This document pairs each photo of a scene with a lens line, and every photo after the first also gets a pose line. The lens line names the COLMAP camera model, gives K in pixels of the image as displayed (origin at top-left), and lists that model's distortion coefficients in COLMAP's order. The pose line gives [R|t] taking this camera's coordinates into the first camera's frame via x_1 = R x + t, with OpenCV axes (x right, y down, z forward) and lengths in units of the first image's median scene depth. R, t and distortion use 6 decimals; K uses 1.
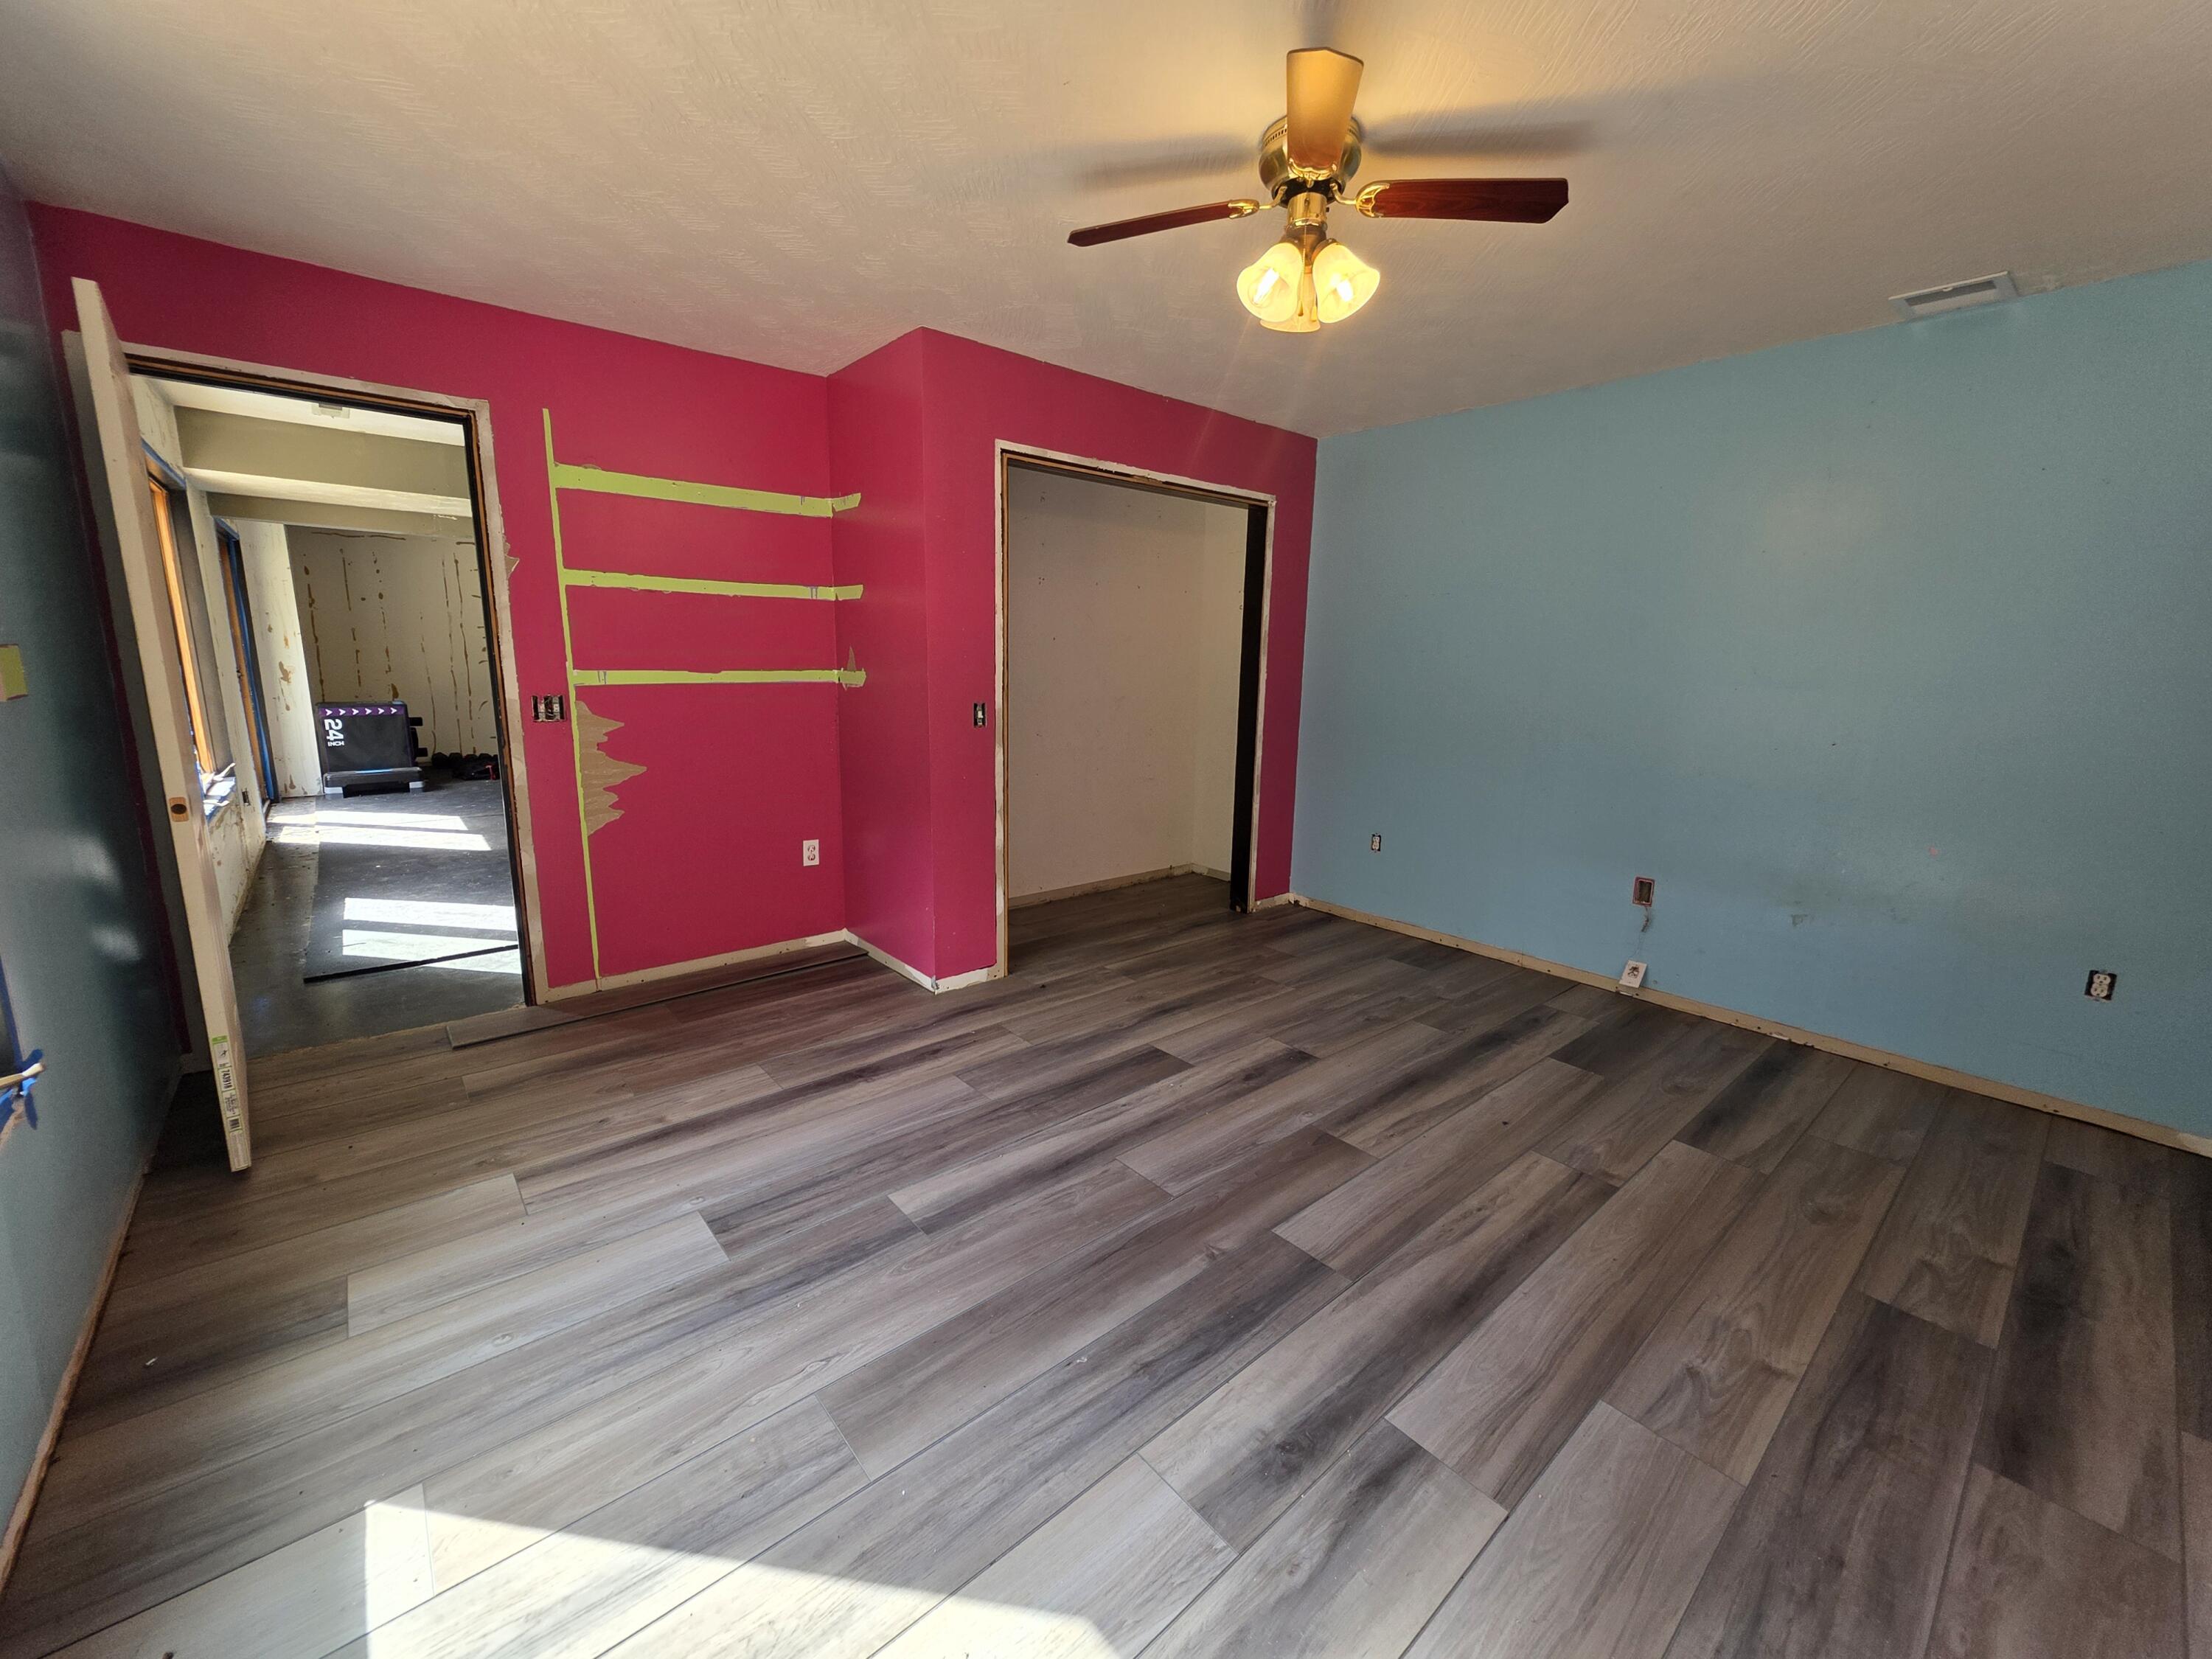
lens RADIAL K [[886.1, 0, 1104.6], [0, 886.1, 831.7], [0, 0, 1]] dist [-0.001068, 0.000019]
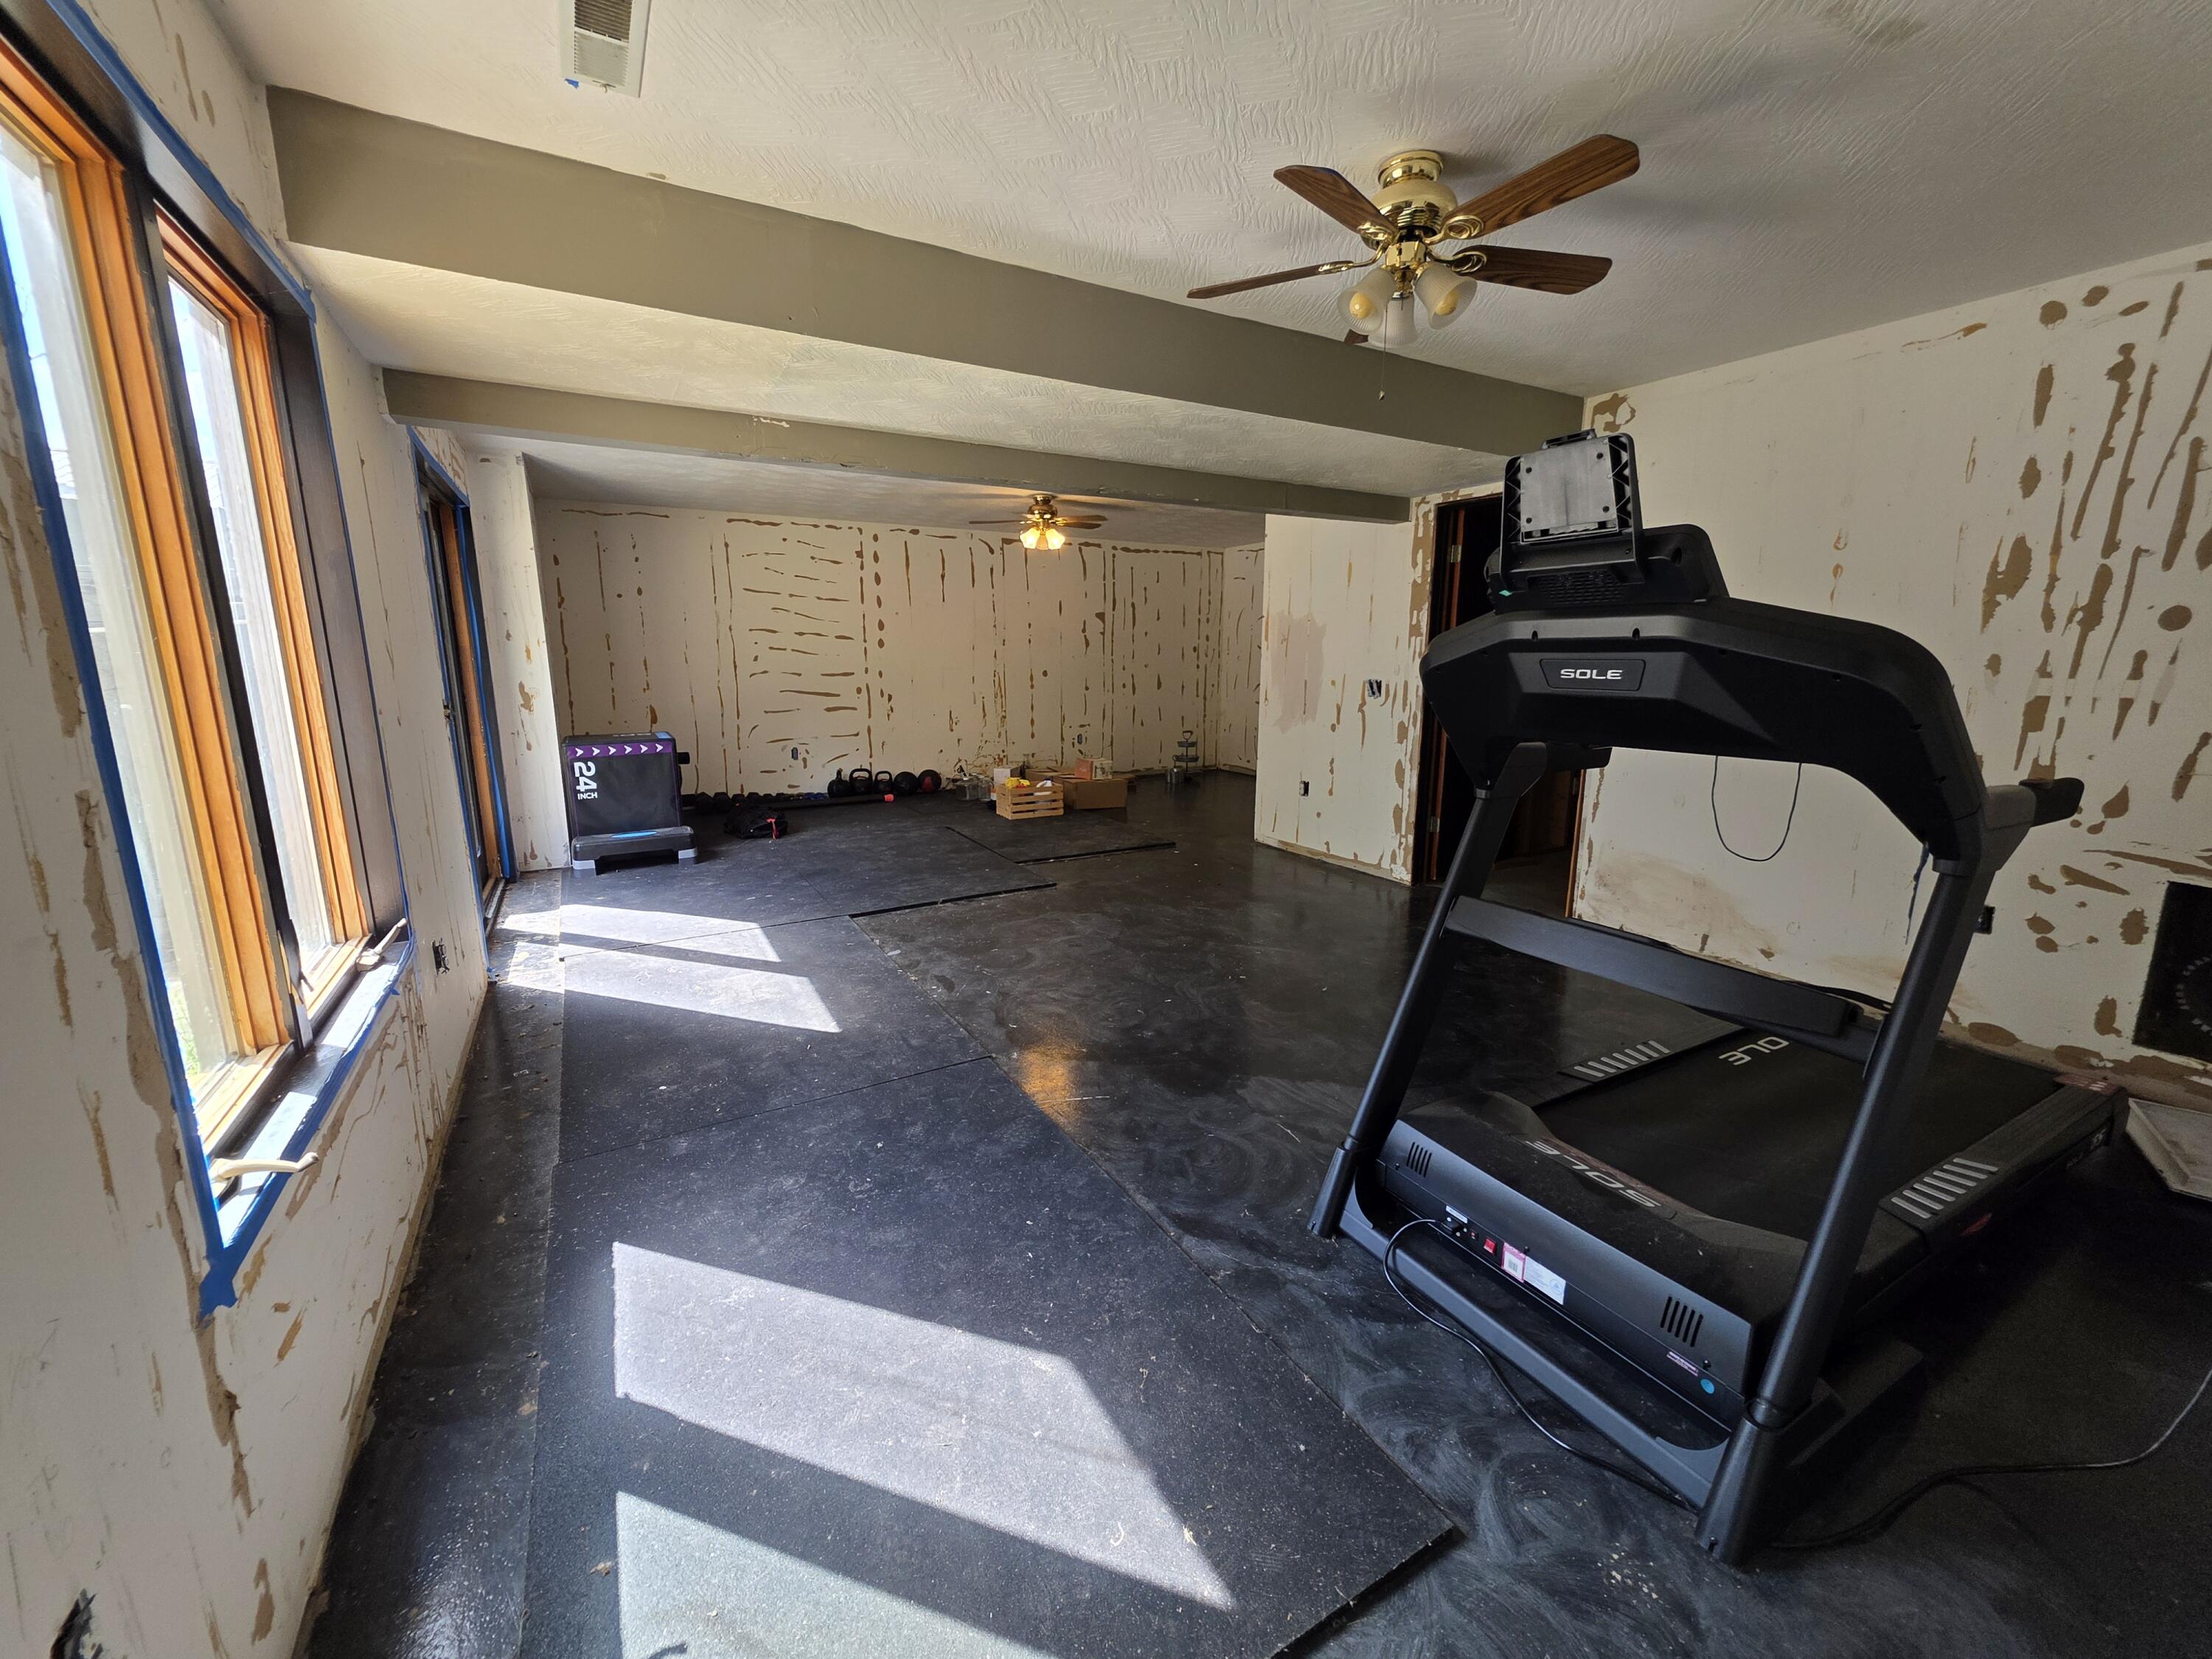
lens RADIAL K [[886.1, 0, 1097.2], [0, 886.1, 827.8], [0, 0, 1]] dist [-0.001068, 0.000019]
pose [[0.982601, 0.014368, -0.185175, -0.880611], [-0.014269, 0.999896, 0.001868, -0.213262], [0.185182, 0.000807, 0.982704, 0.993787]]
